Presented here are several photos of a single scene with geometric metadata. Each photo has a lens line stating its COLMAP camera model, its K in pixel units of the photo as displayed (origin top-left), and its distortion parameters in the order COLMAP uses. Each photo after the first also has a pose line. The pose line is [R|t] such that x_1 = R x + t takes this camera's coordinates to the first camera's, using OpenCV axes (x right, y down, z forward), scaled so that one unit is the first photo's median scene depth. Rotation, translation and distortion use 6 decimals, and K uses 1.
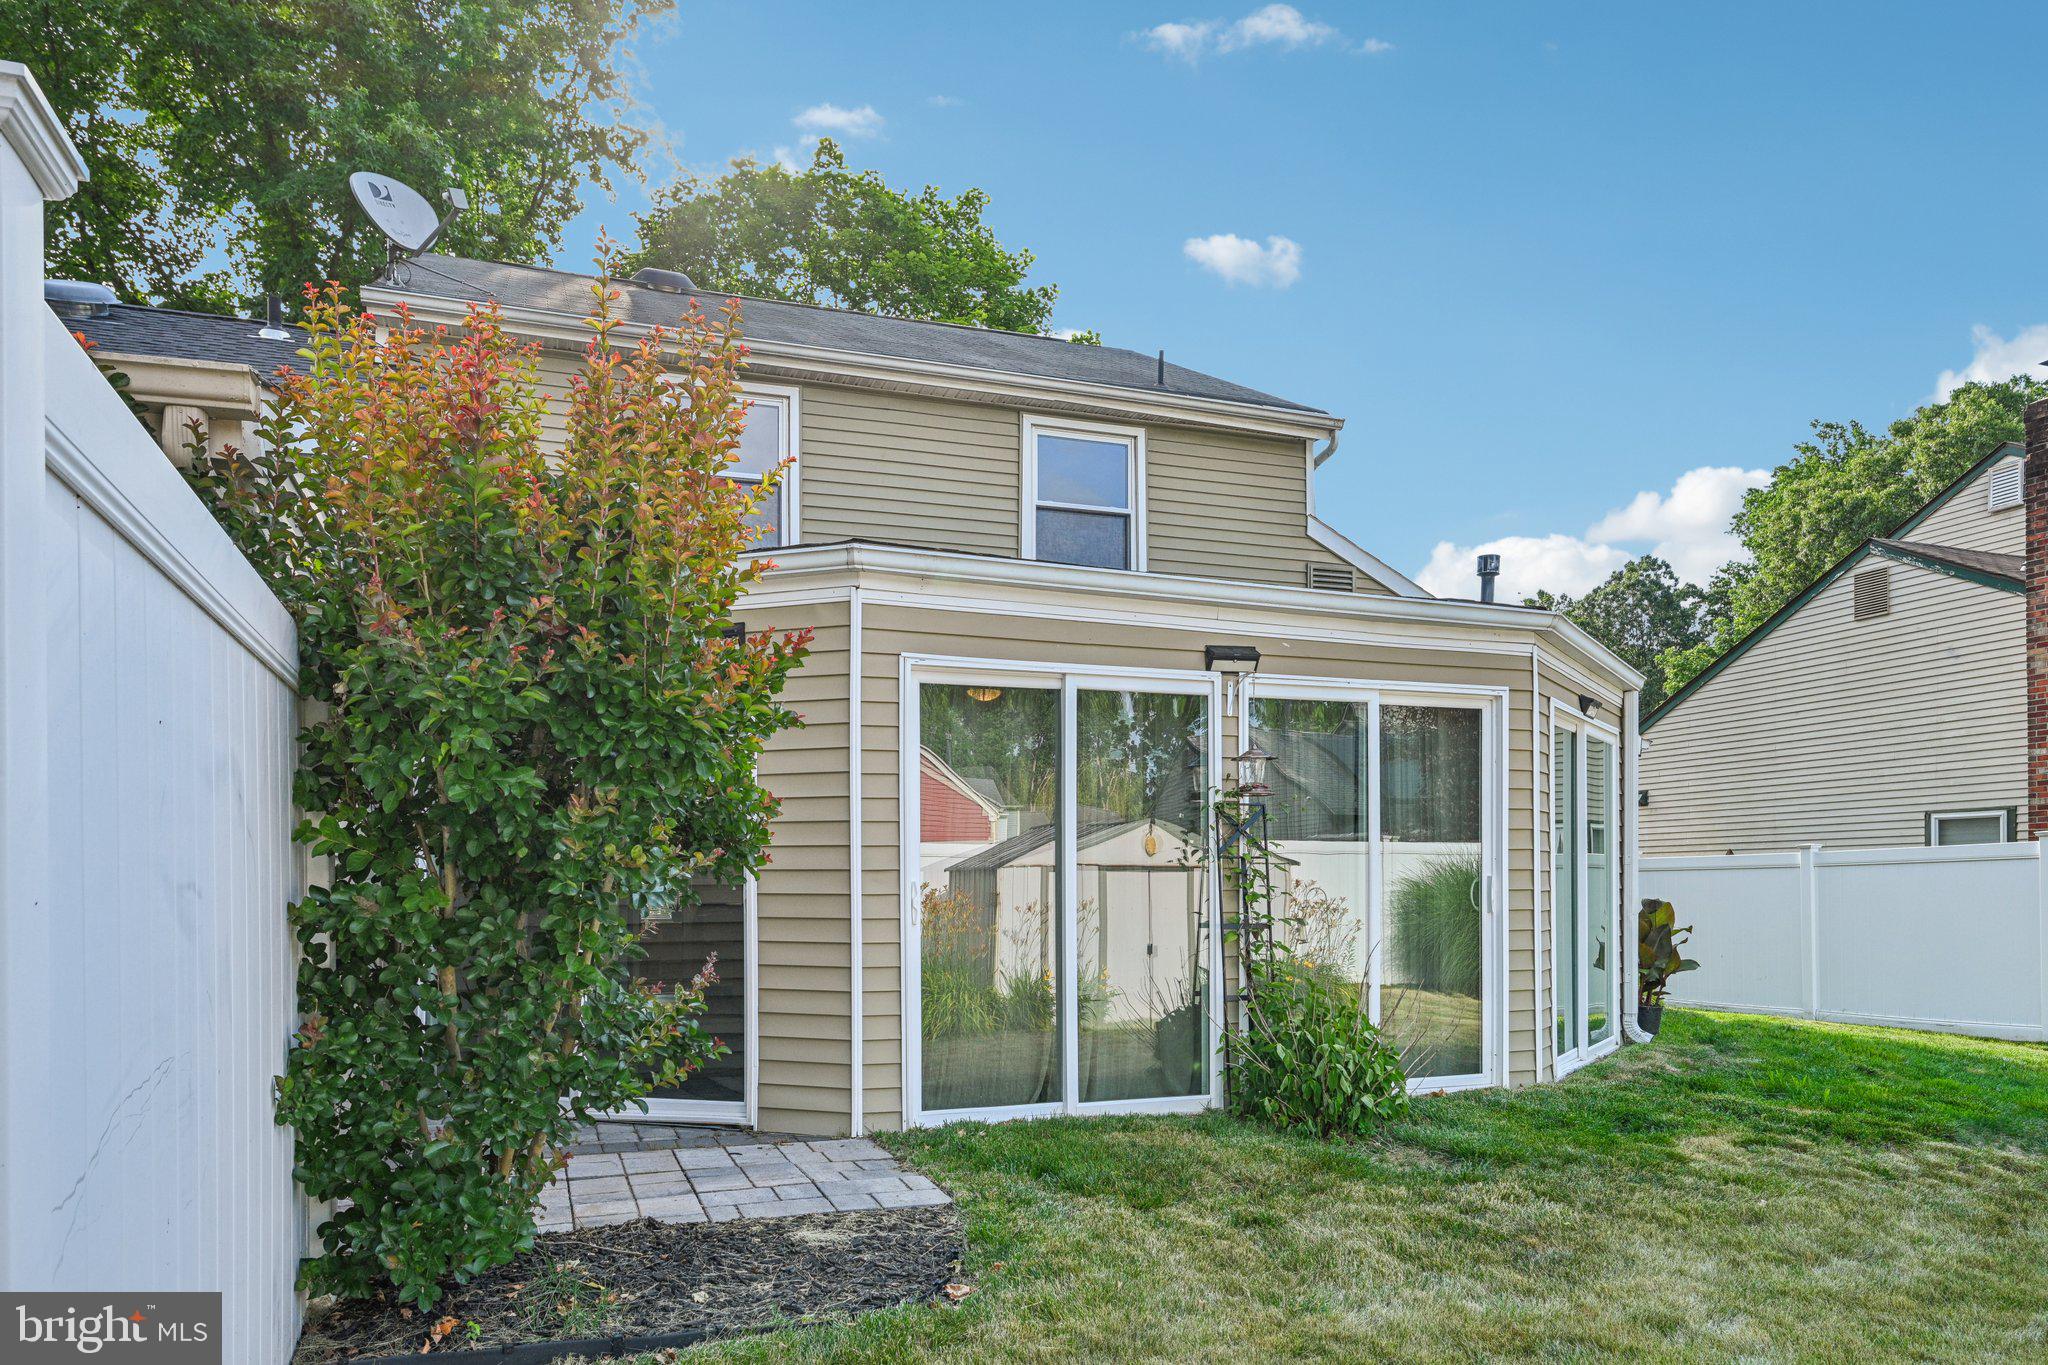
lens RADIAL K [[1351.5, 0, 1026.4], [0, 1351.5, 710.2], [0, 0, 1]] dist [-0.002820, -0.000525]
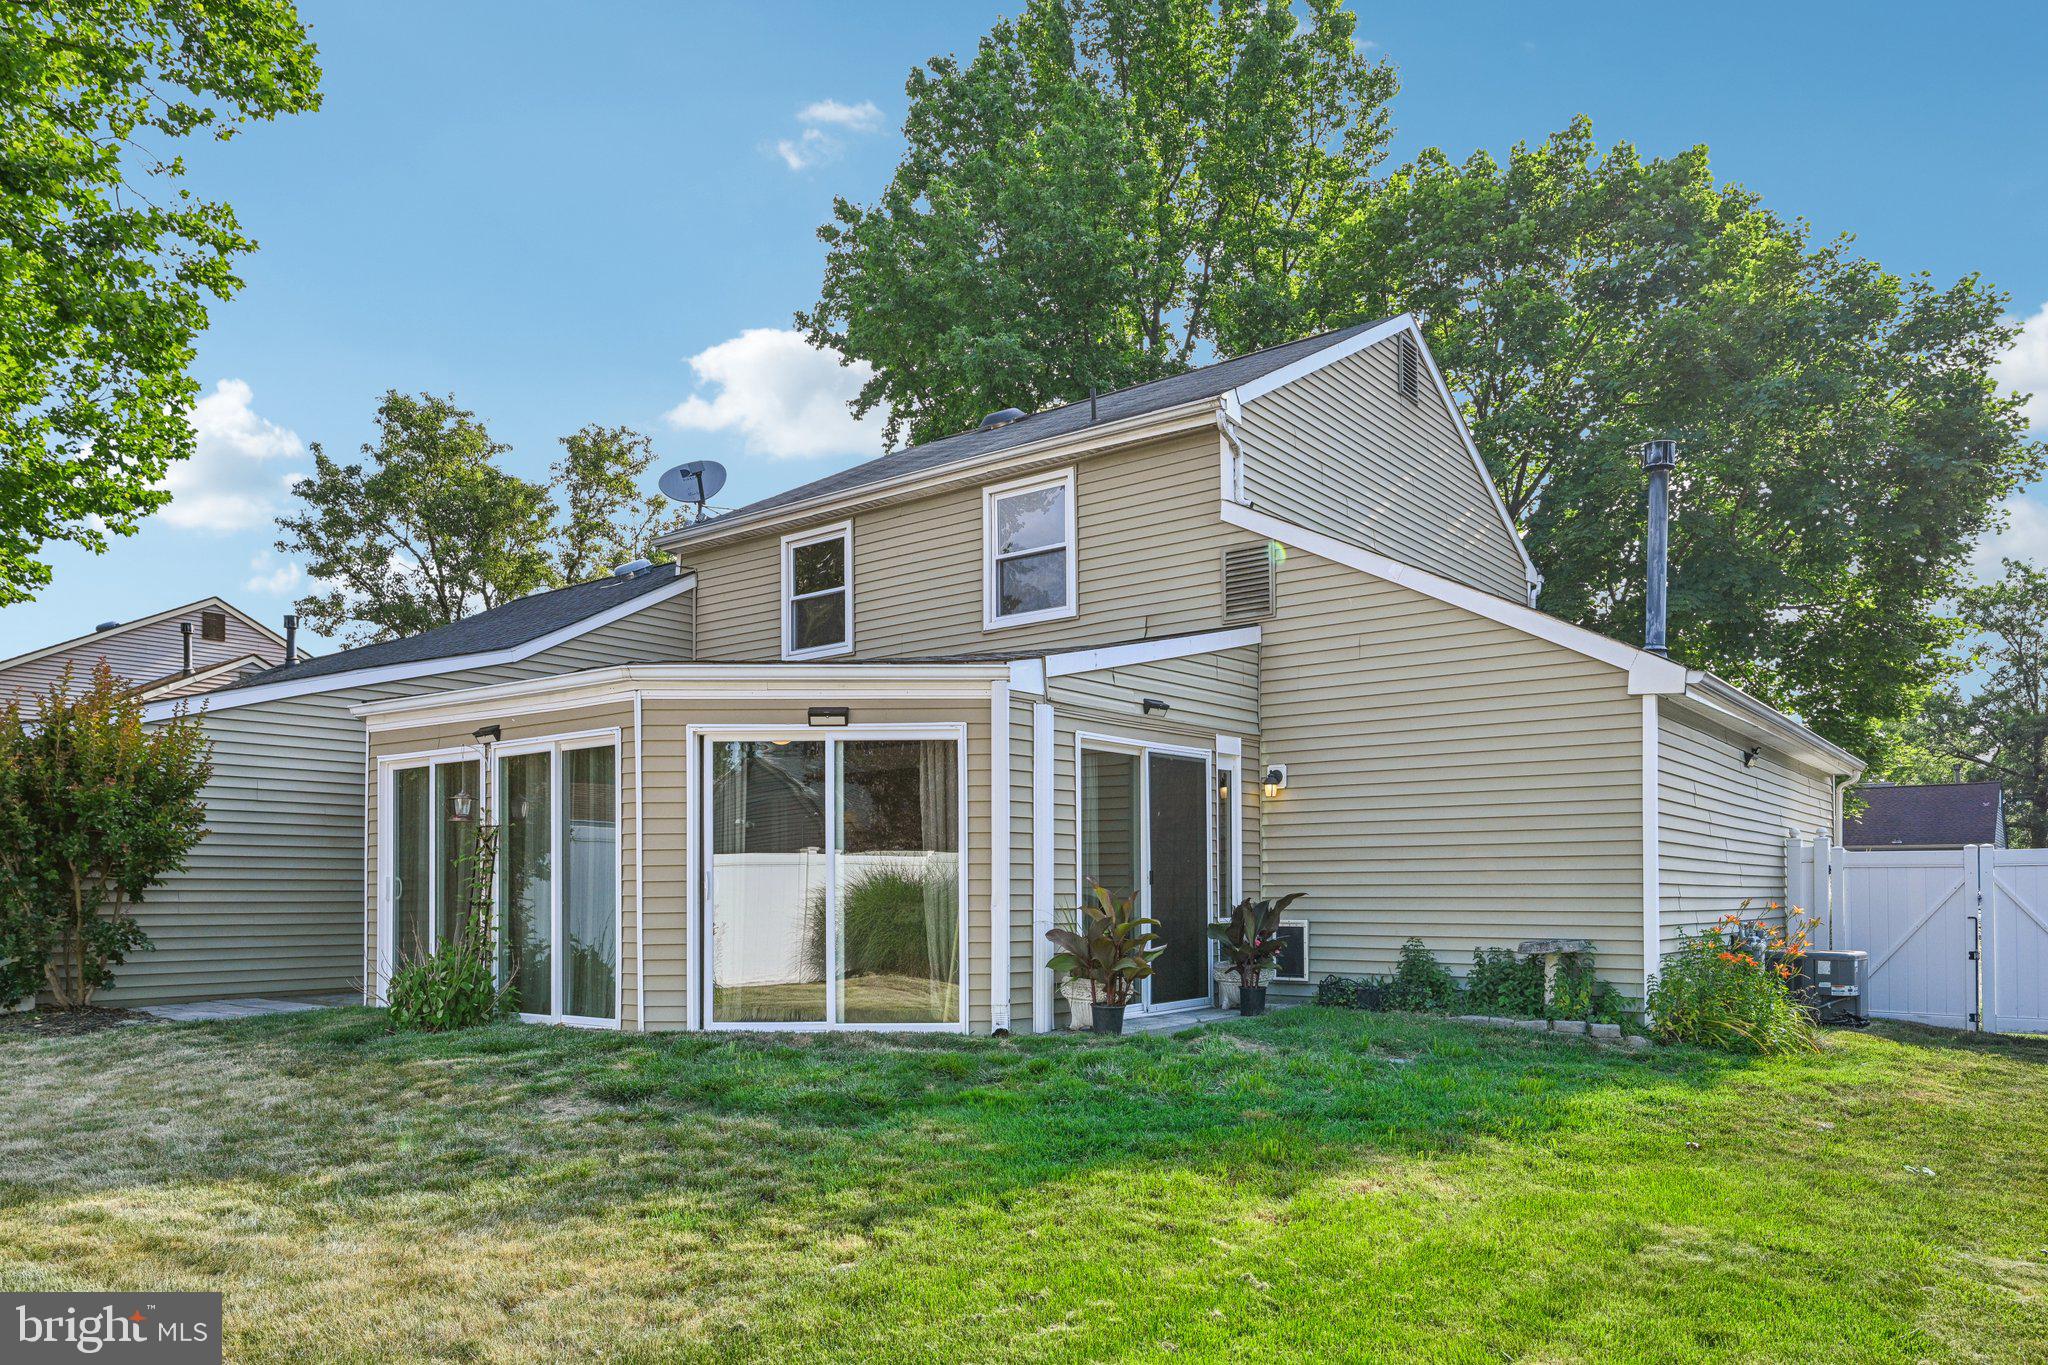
lens RADIAL K [[1343.3, 0, 1024.0], [0, 1343.3, 682.5], [0, 0, 1]] dist [-0.005940, 0.000566]
pose [[0.544630, -0.128516, -0.828772, 1.886784], [0.110303, 0.990582, -0.081122, 0.102605], [0.831392, -0.047235, 0.553676, 0.687324]]
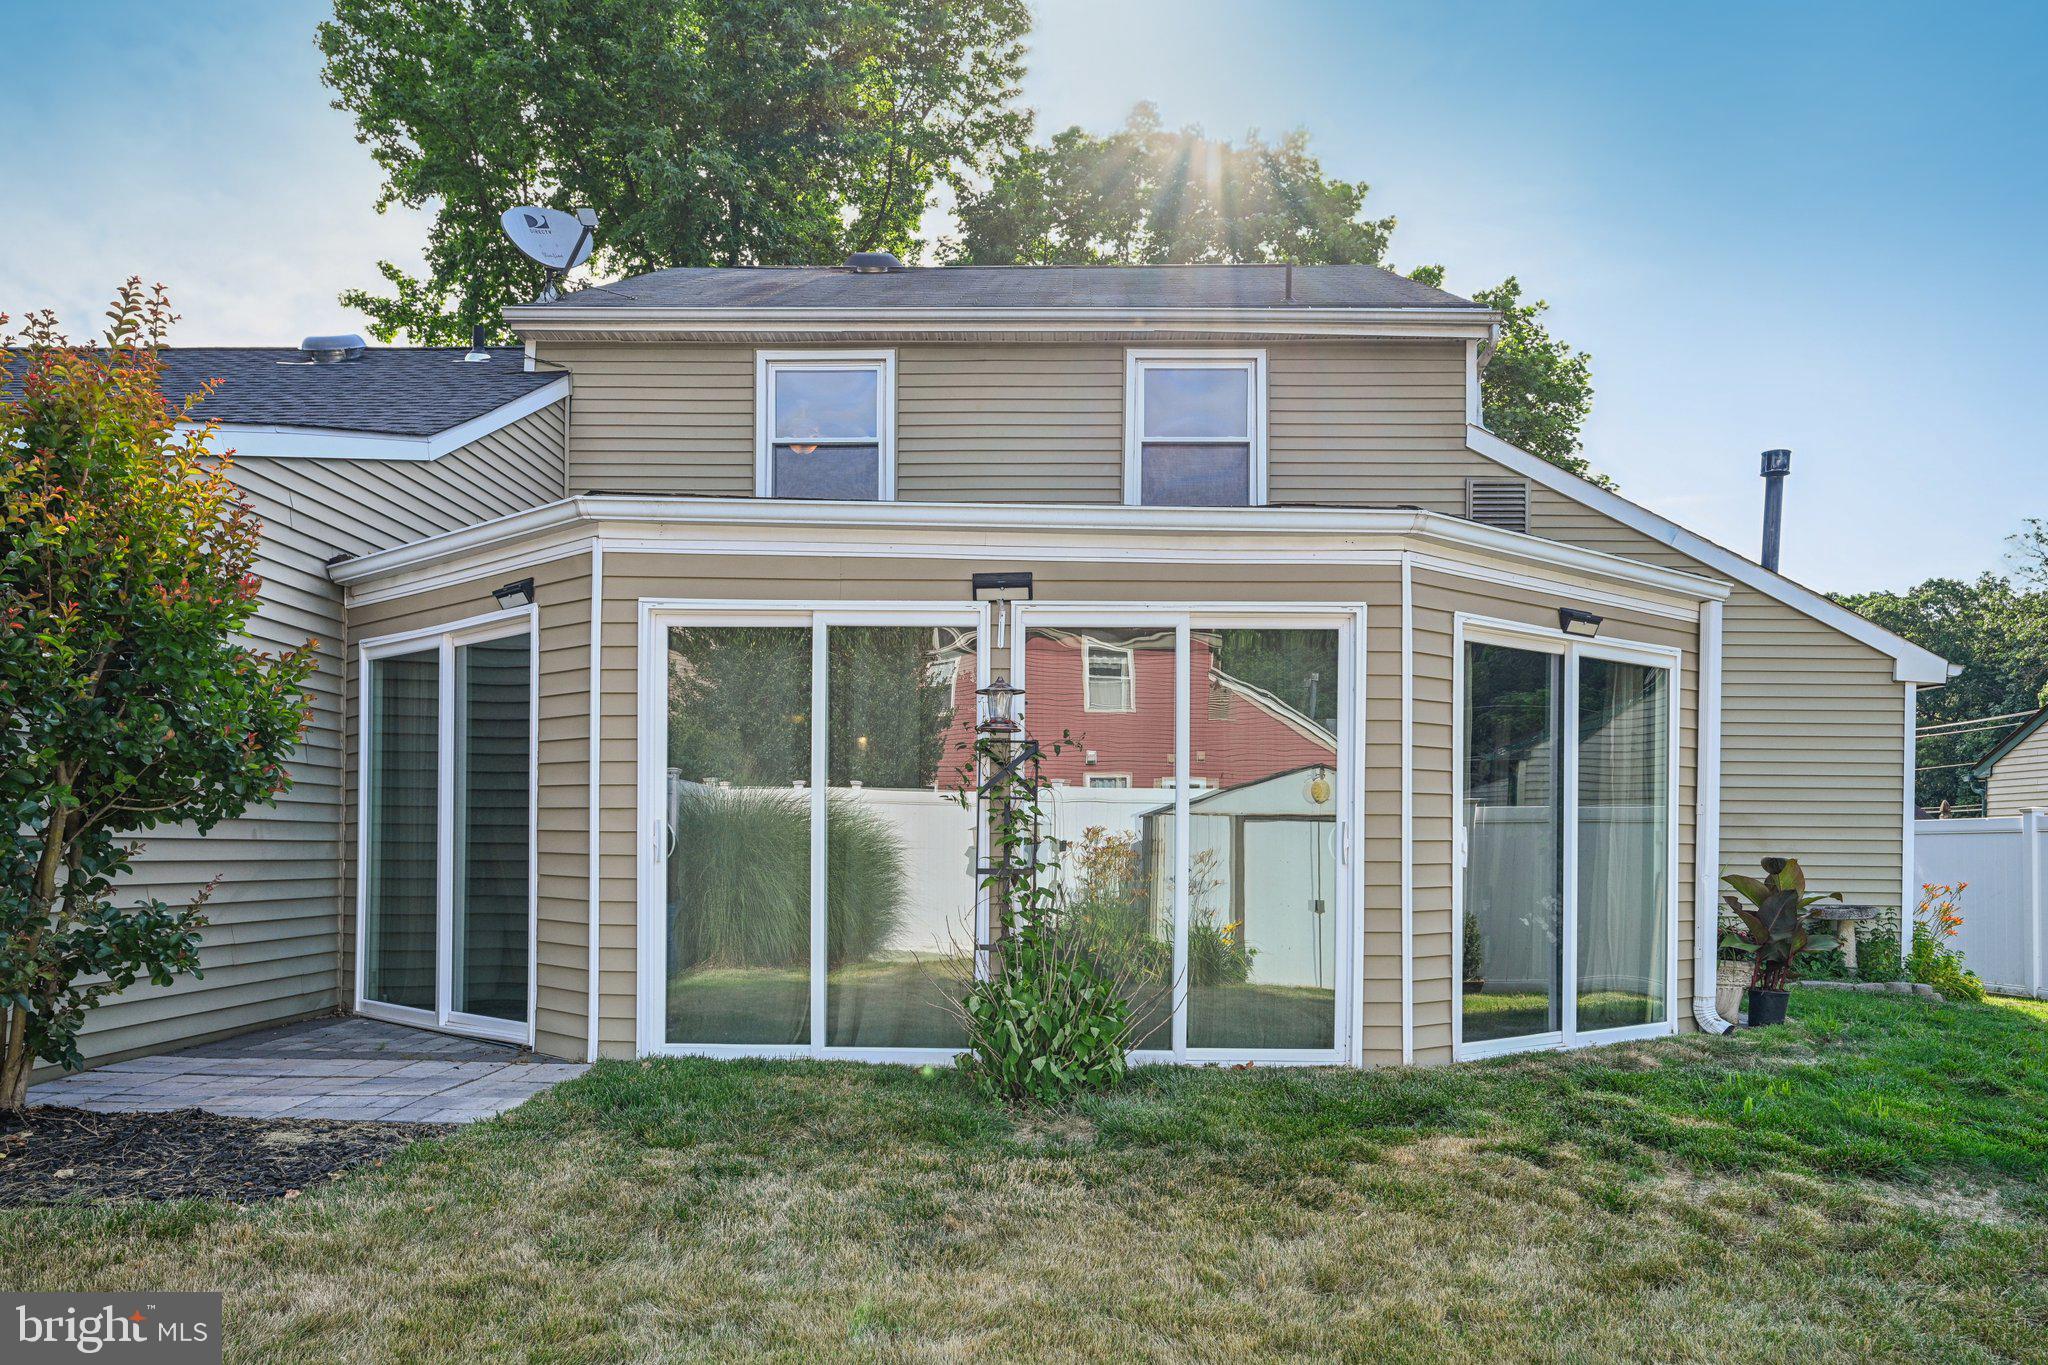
lens RADIAL K [[1343.3, 0, 1024.0], [0, 1343.3, 682.5], [0, 0, 1]] dist [-0.005940, 0.000566]
pose [[0.932766, -0.029595, -0.359265, 0.508288], [0.033001, 0.999450, 0.003349, 0.026147], [0.358969, -0.014979, 0.933229, 0.138652]]
